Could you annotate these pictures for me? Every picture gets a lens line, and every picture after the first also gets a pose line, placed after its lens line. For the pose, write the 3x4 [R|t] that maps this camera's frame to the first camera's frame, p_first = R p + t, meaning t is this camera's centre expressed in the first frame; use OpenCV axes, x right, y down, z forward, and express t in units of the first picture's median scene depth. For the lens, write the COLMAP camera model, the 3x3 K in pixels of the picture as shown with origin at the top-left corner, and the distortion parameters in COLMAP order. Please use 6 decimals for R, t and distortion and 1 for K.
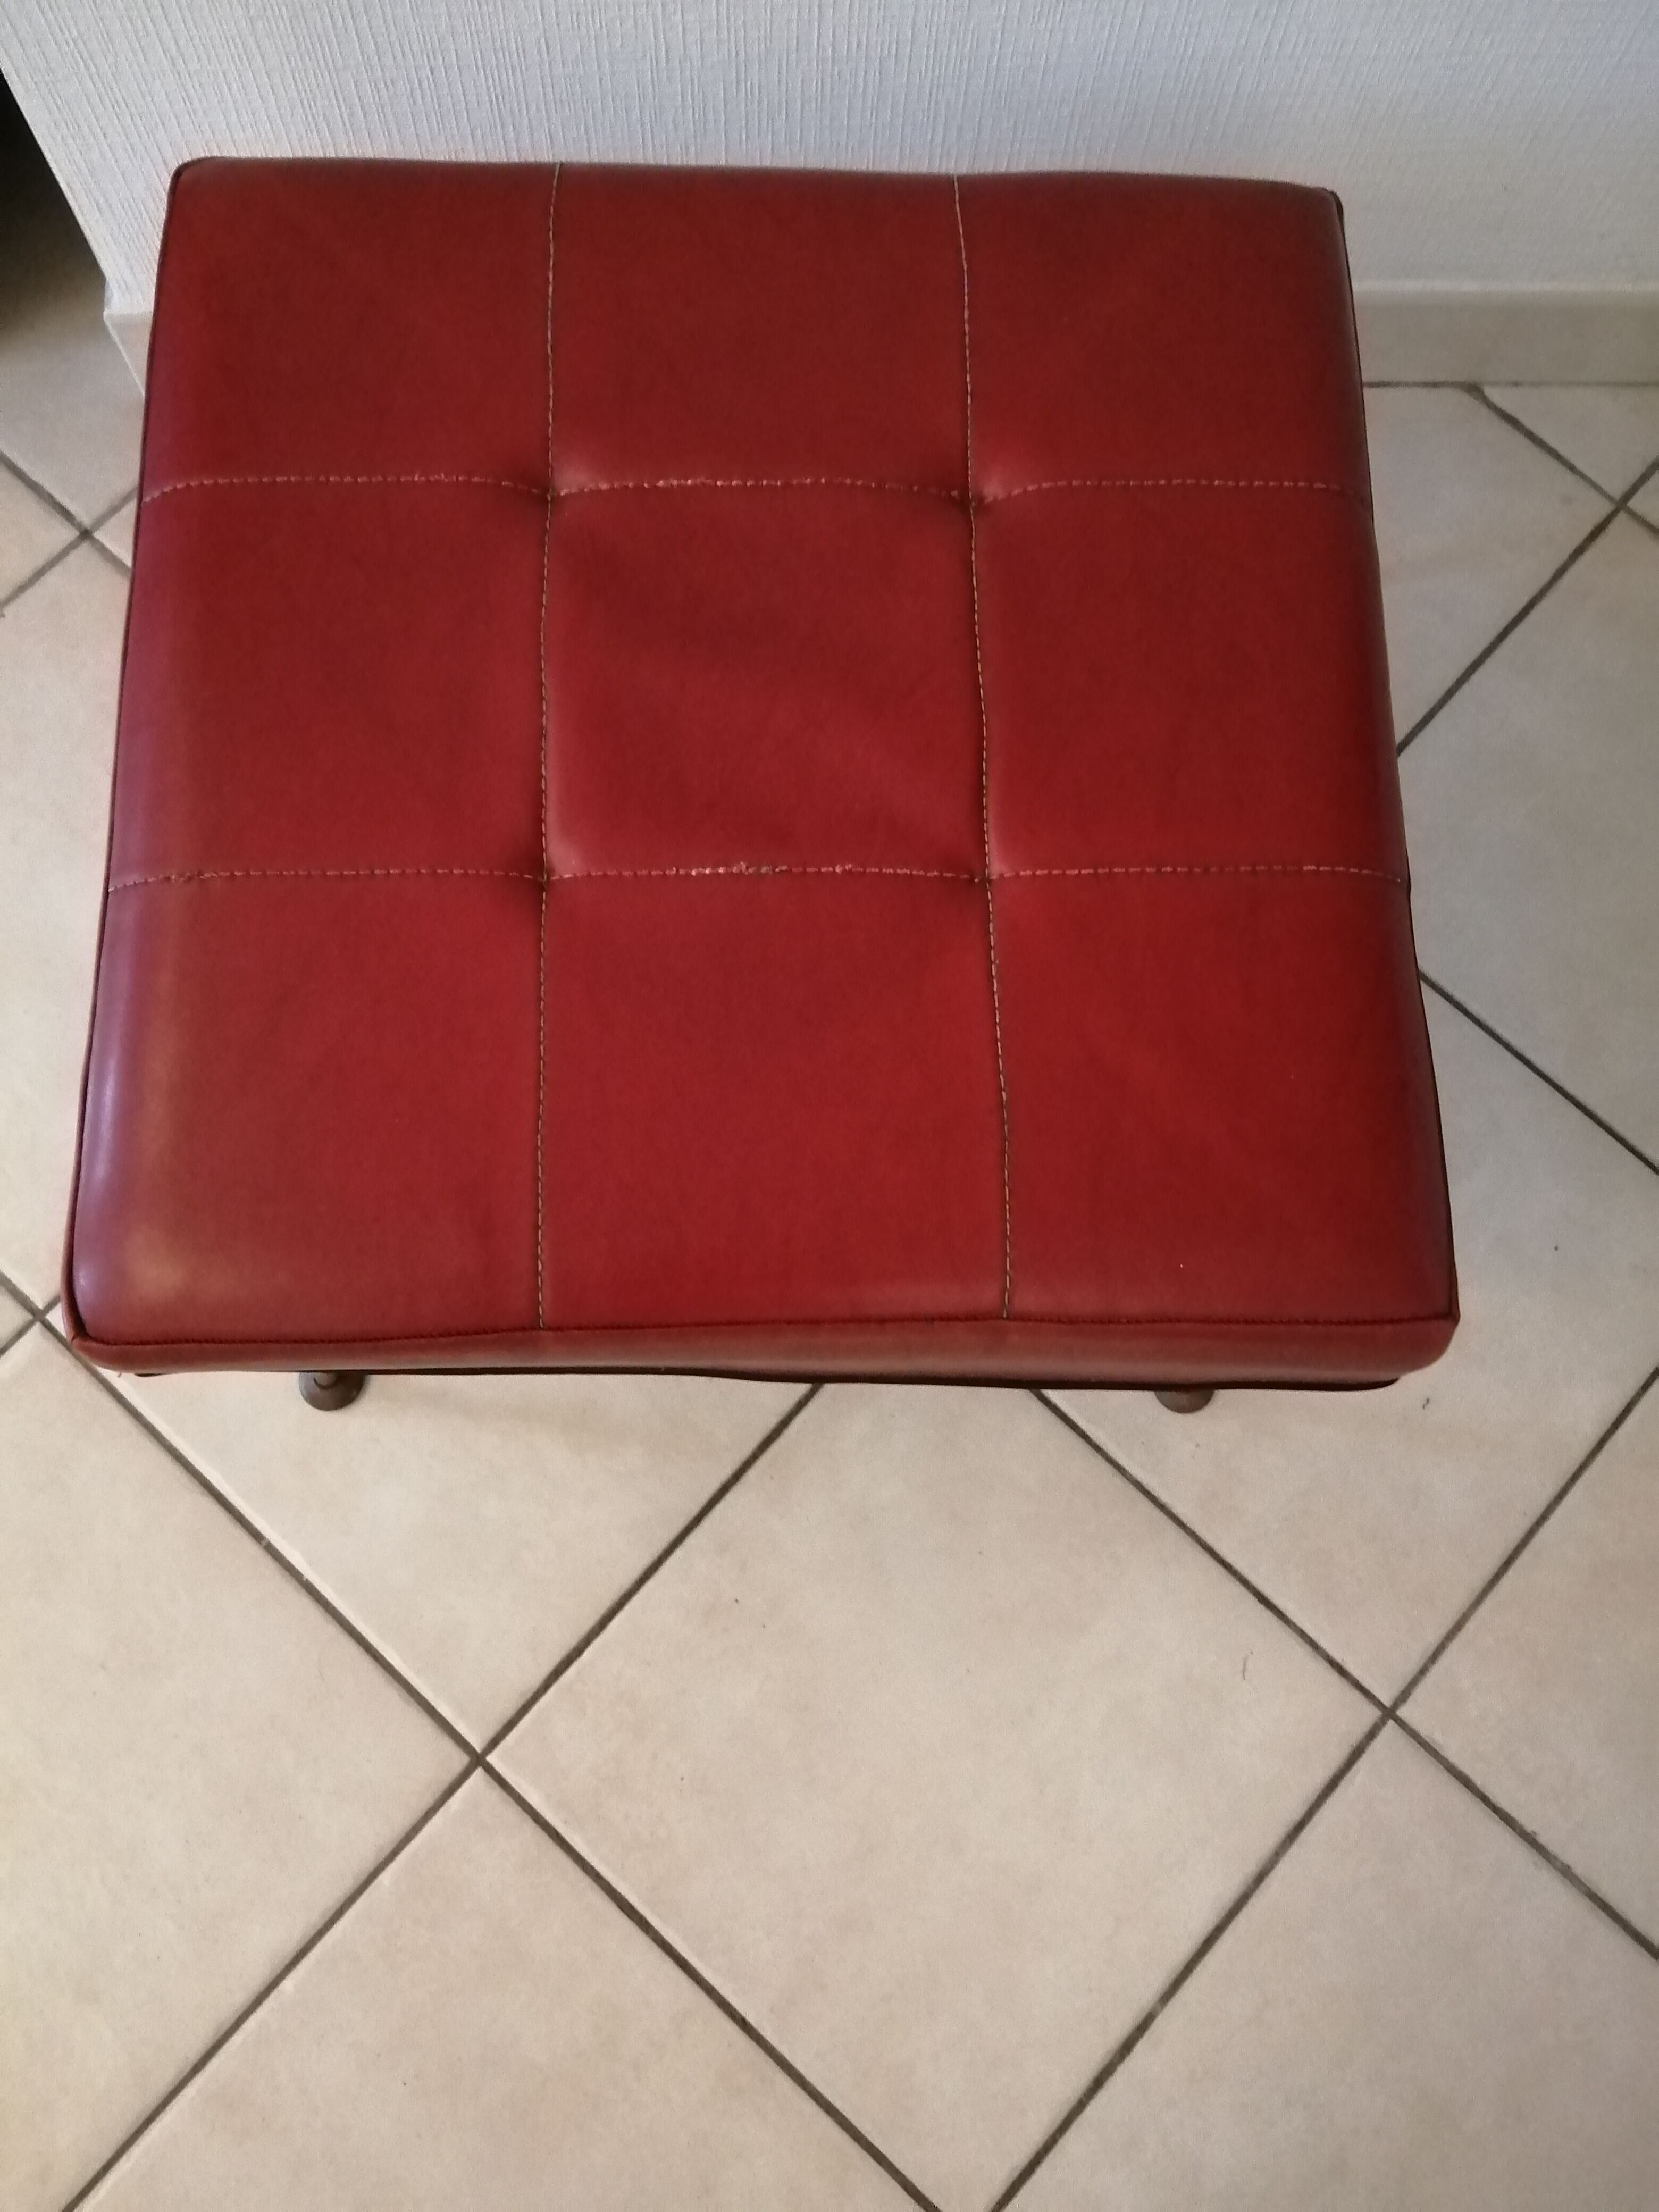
lens RADIAL K [[1757.6, 0, 829.5], [0, 1757.6, 1106.0], [0, 0, 1]] dist [0.026994, -0.068093]
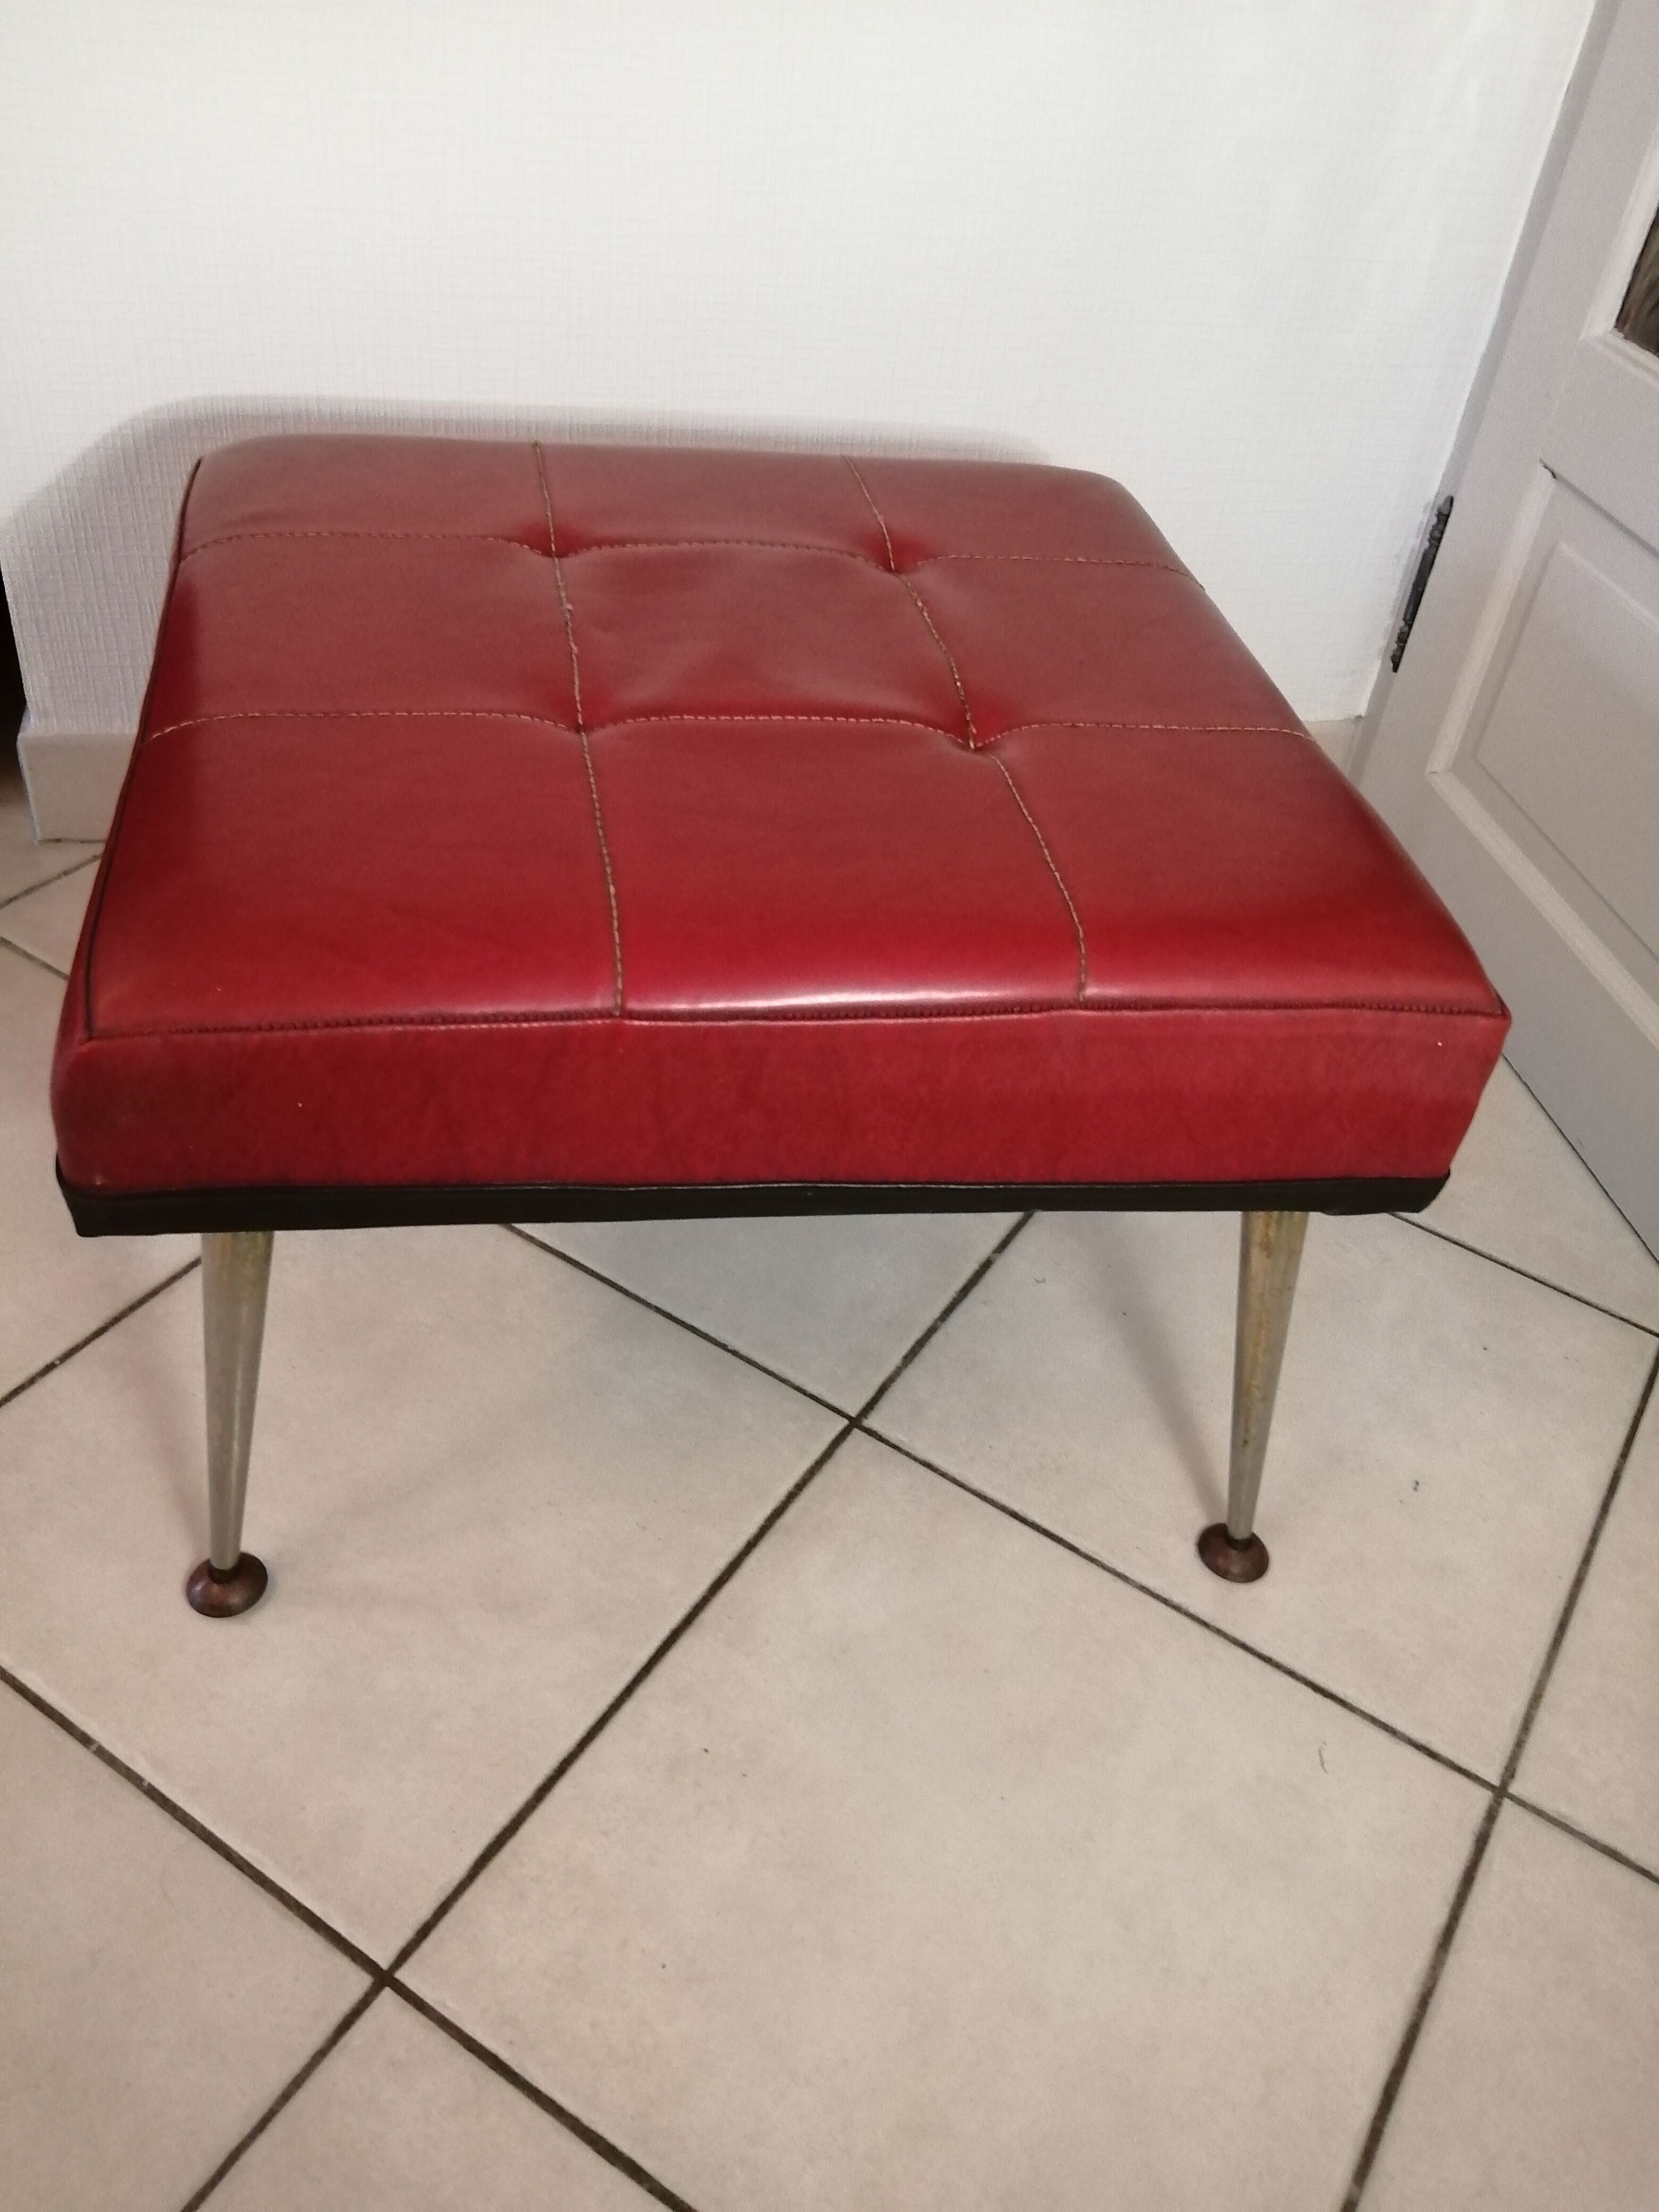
lens RADIAL K [[1757.6, 0, 829.5], [0, 1757.6, 1106.0], [0, 0, 1]] dist [0.026994, -0.068093]
pose [[0.983089, -0.060943, 0.172690, -0.119188], [0.149046, 0.814173, -0.561166, 0.503889], [-0.106400, 0.577415, 0.809488, 0.174339]]
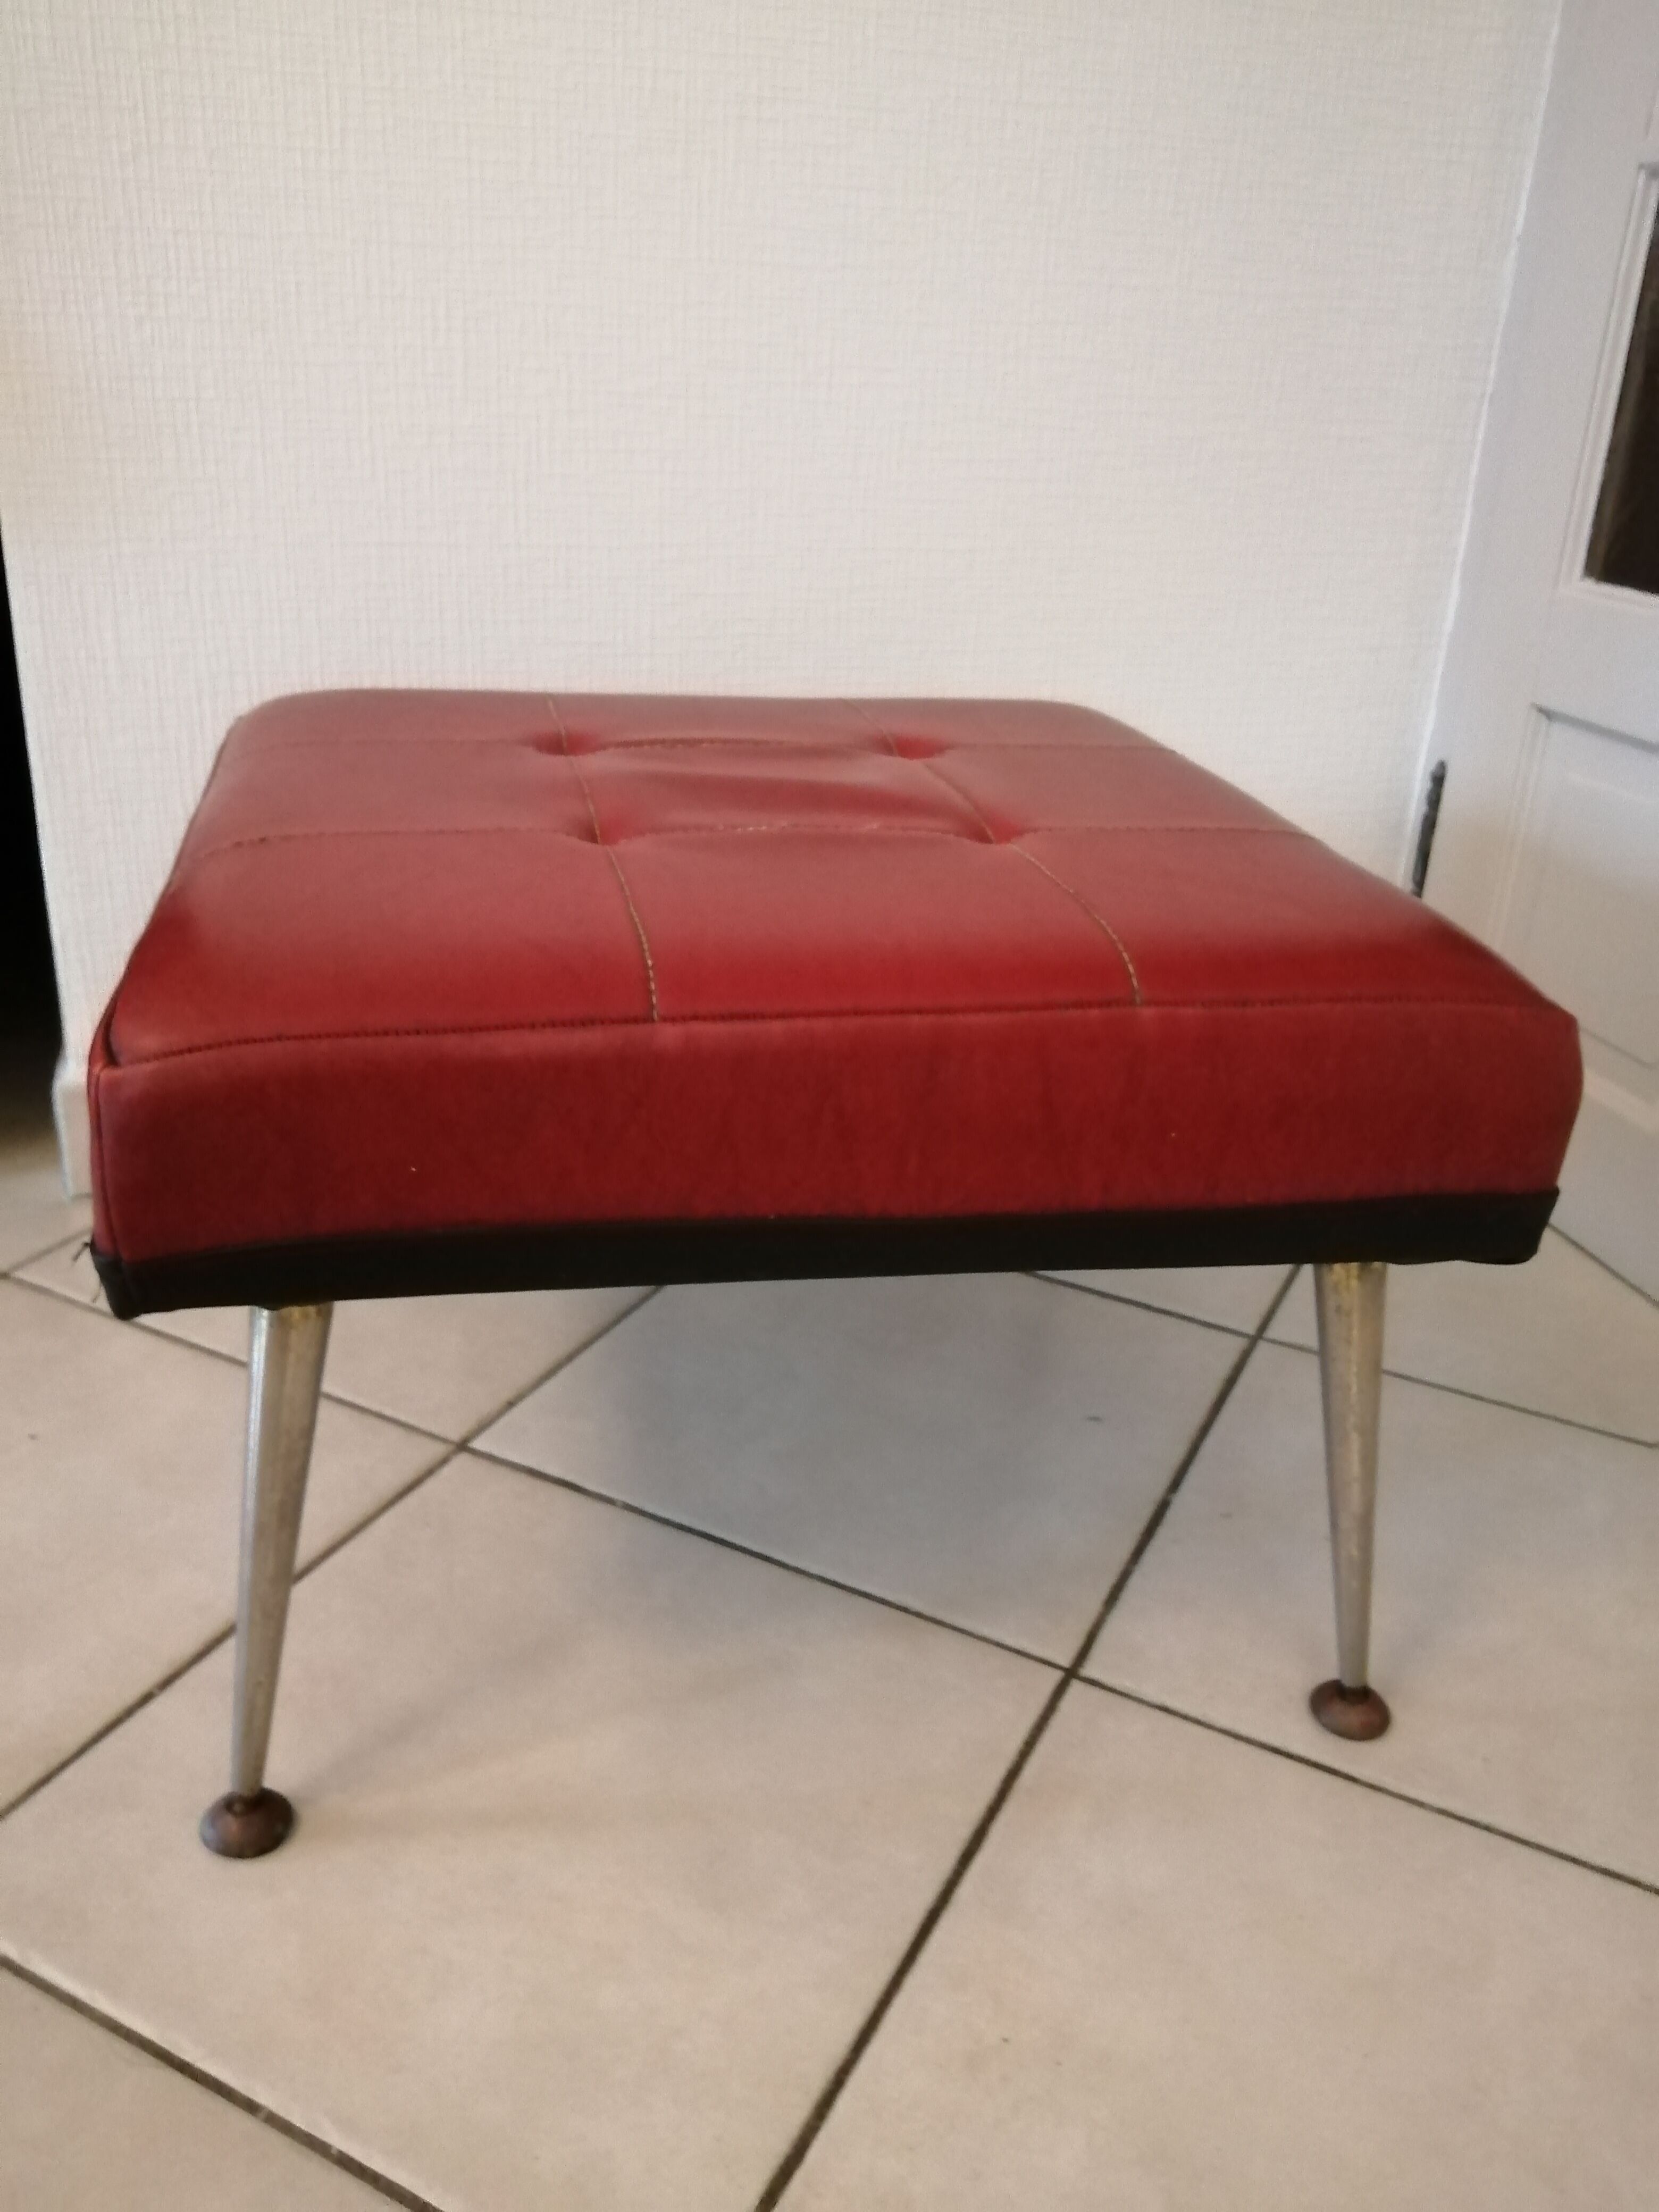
lens RADIAL K [[1779.7, 0, 829.5], [0, 1779.7, 1106.0], [0, 0, 1]] dist [0.016267, -0.065792]
pose [[0.962805, -0.098203, 0.251721, -0.251630], [0.257844, 0.612410, -0.747308, 0.551385], [-0.080768, 0.784417, 0.614953, 0.320671]]
